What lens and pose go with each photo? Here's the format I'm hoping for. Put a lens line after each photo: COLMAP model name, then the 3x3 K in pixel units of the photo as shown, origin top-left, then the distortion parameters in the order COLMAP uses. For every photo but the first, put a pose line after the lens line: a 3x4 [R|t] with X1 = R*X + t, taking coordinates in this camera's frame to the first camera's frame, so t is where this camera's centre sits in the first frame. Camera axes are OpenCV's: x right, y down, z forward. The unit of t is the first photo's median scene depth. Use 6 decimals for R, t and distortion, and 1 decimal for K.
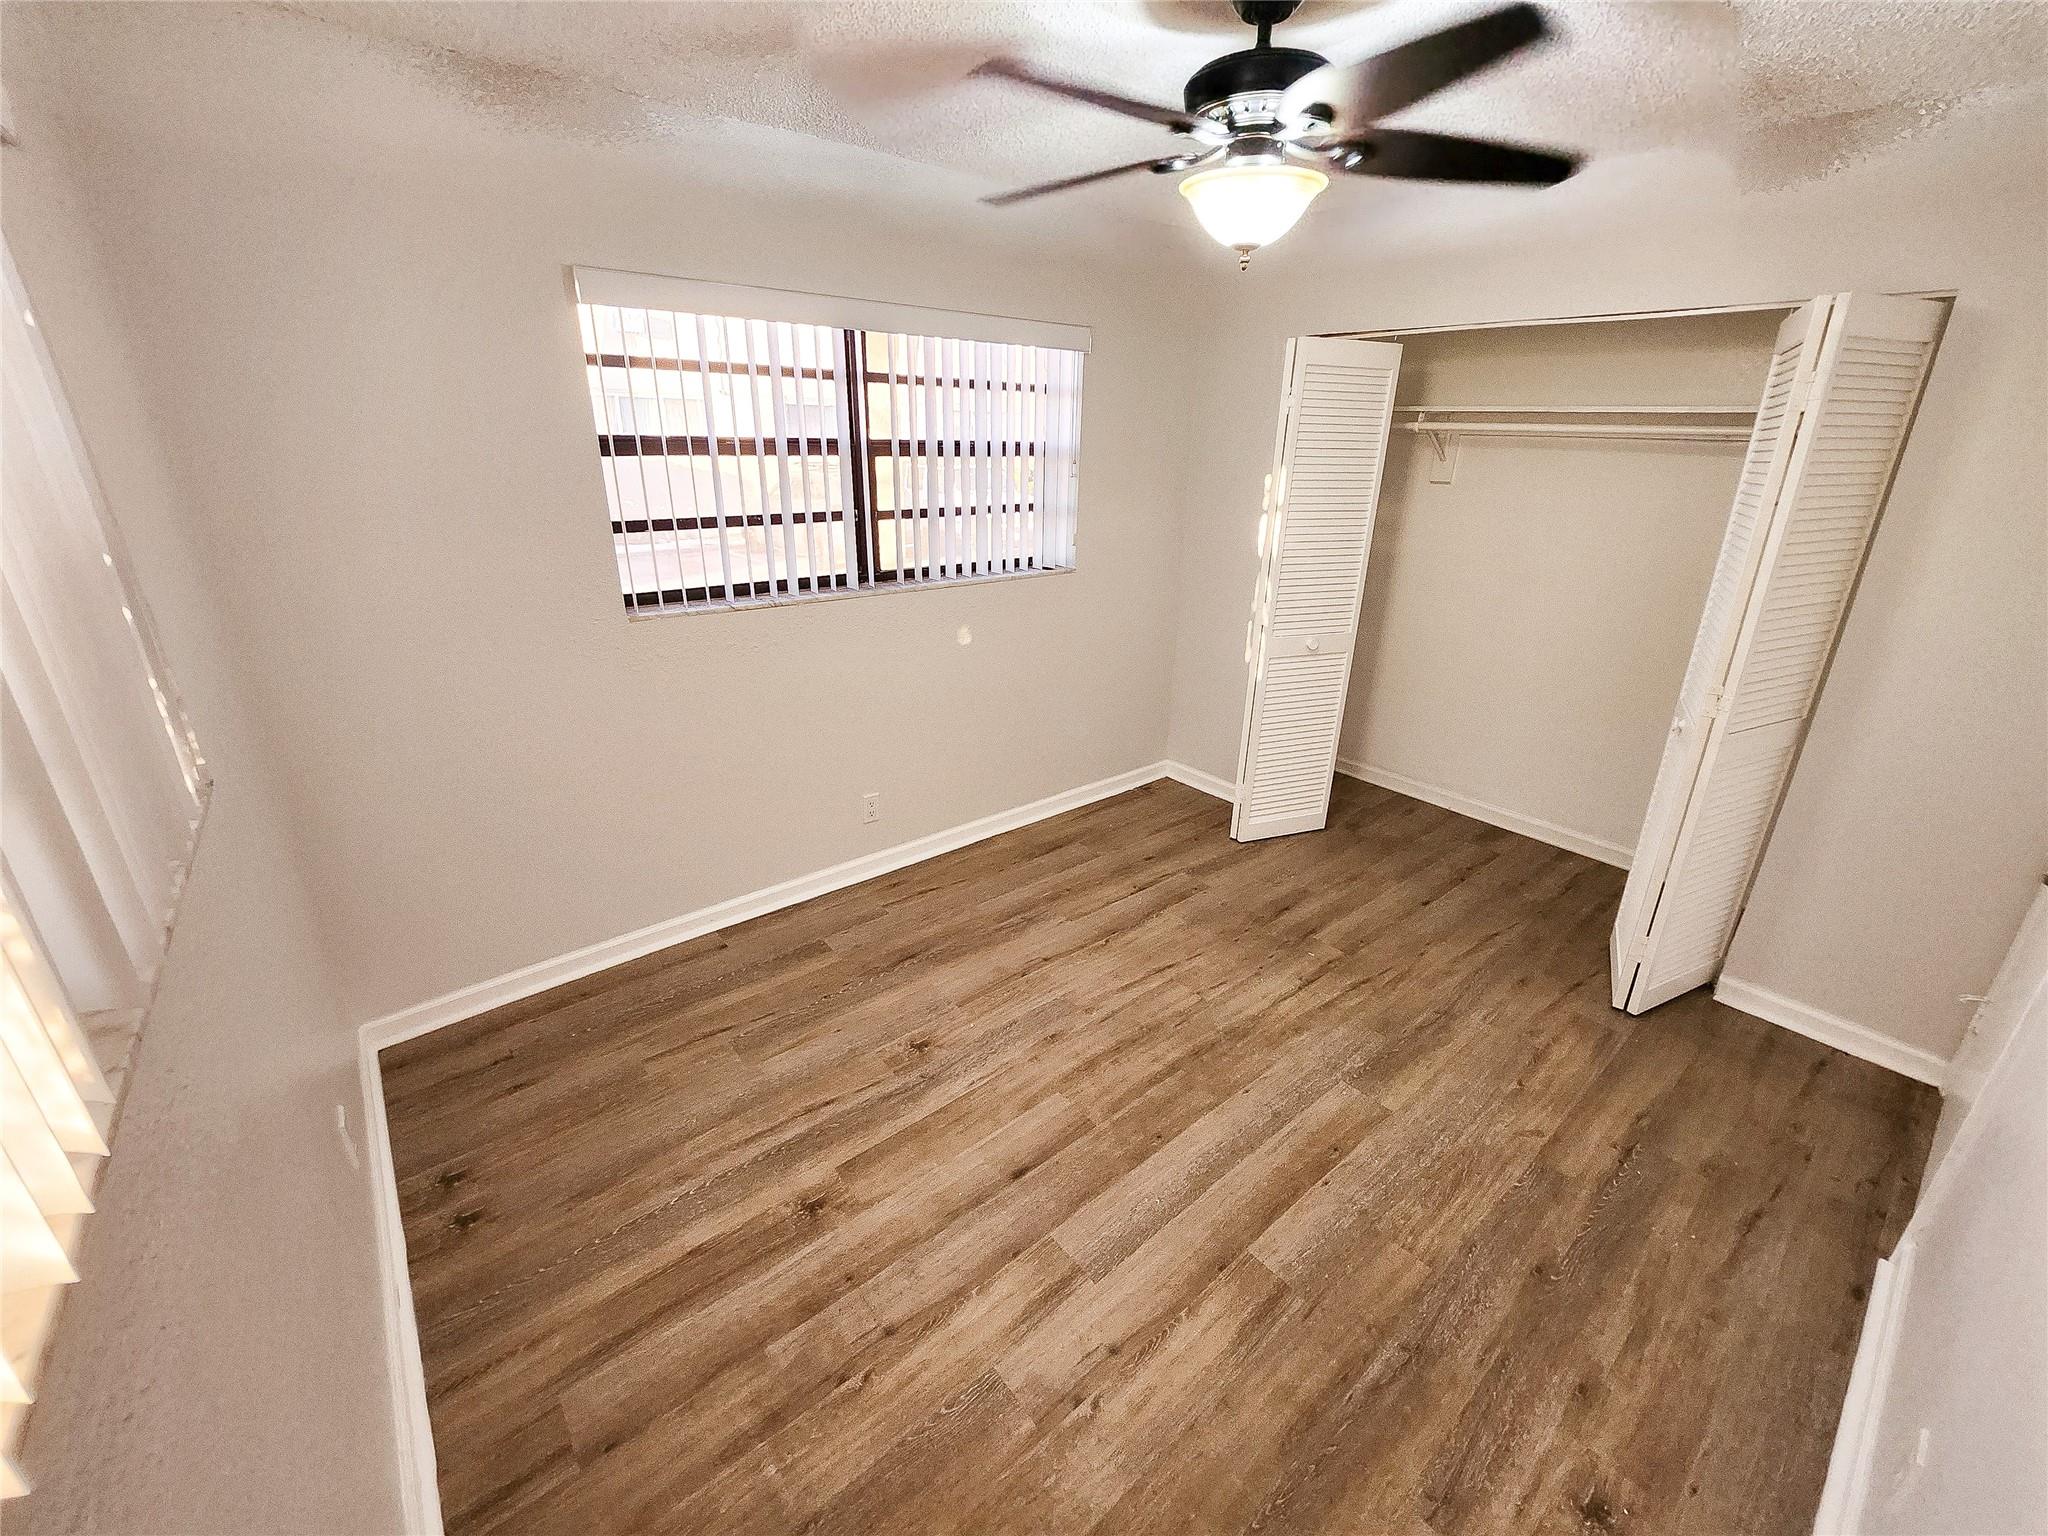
lens RADIAL K [[821.8, 0, 1024.0], [0, 821.8, 763.2], [0, 0, 1]] dist [-0.014414, -0.000632]
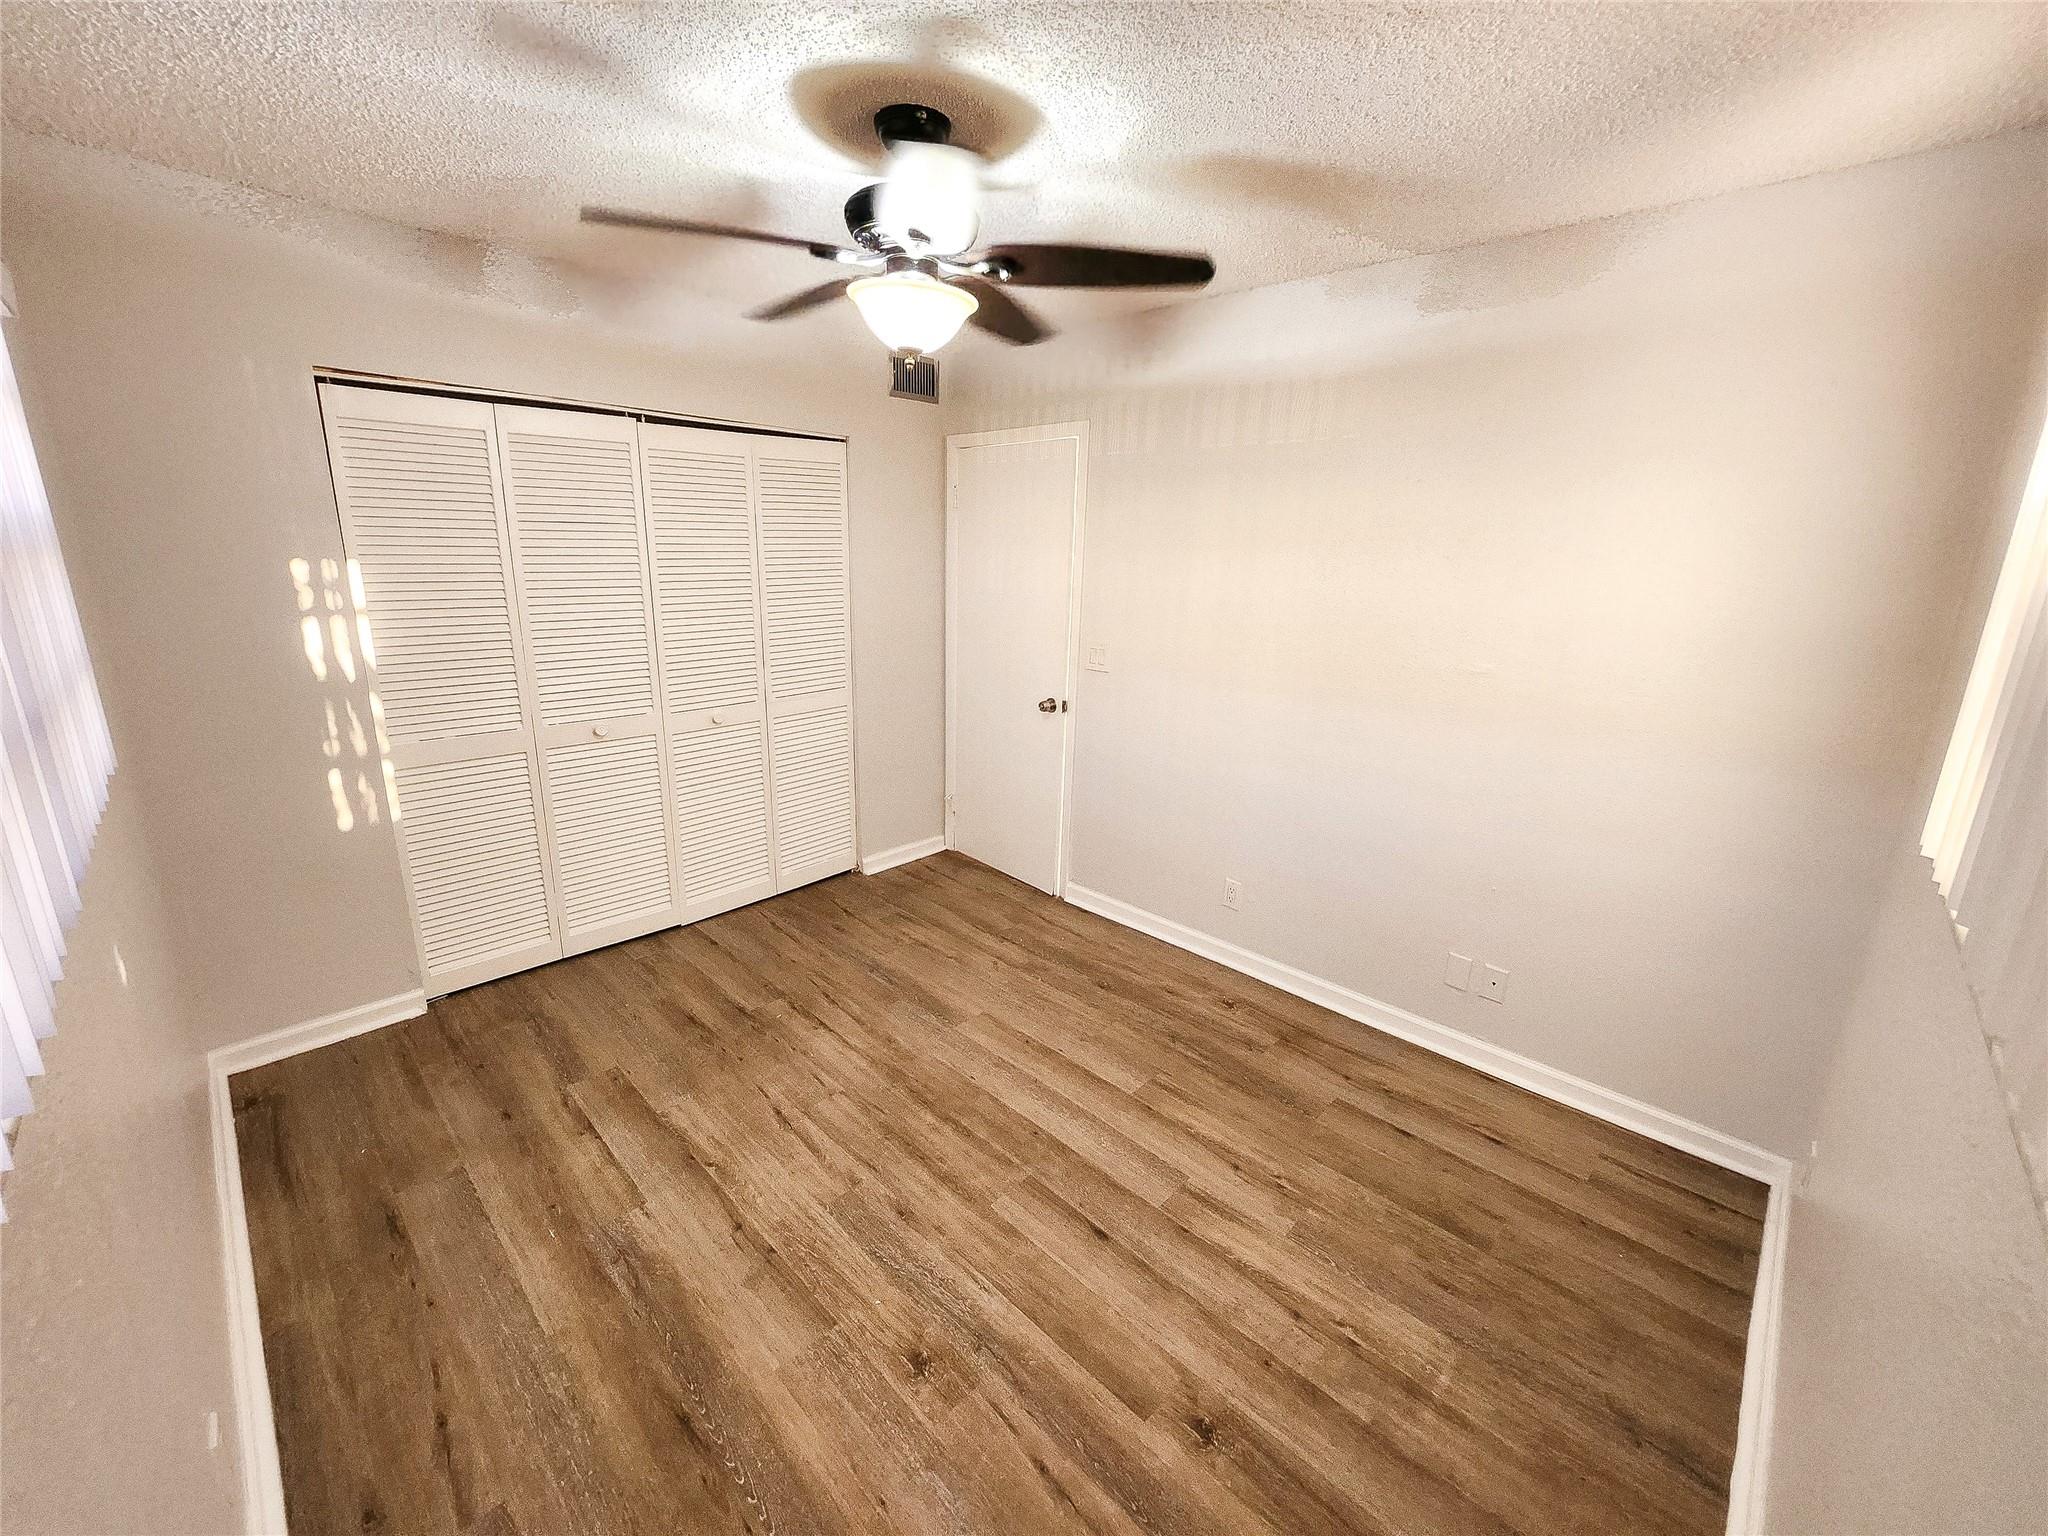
lens RADIAL K [[821.8, 0, 1016.6], [0, 821.8, 765.3], [0, 0, 1]] dist [-0.014414, -0.000632]
pose [[-0.113506, -0.278770, 0.953627, -0.745040], [0.337379, 0.891981, 0.300906, -0.328779], [-0.934501, 0.355888, -0.007194, 0.846058]]
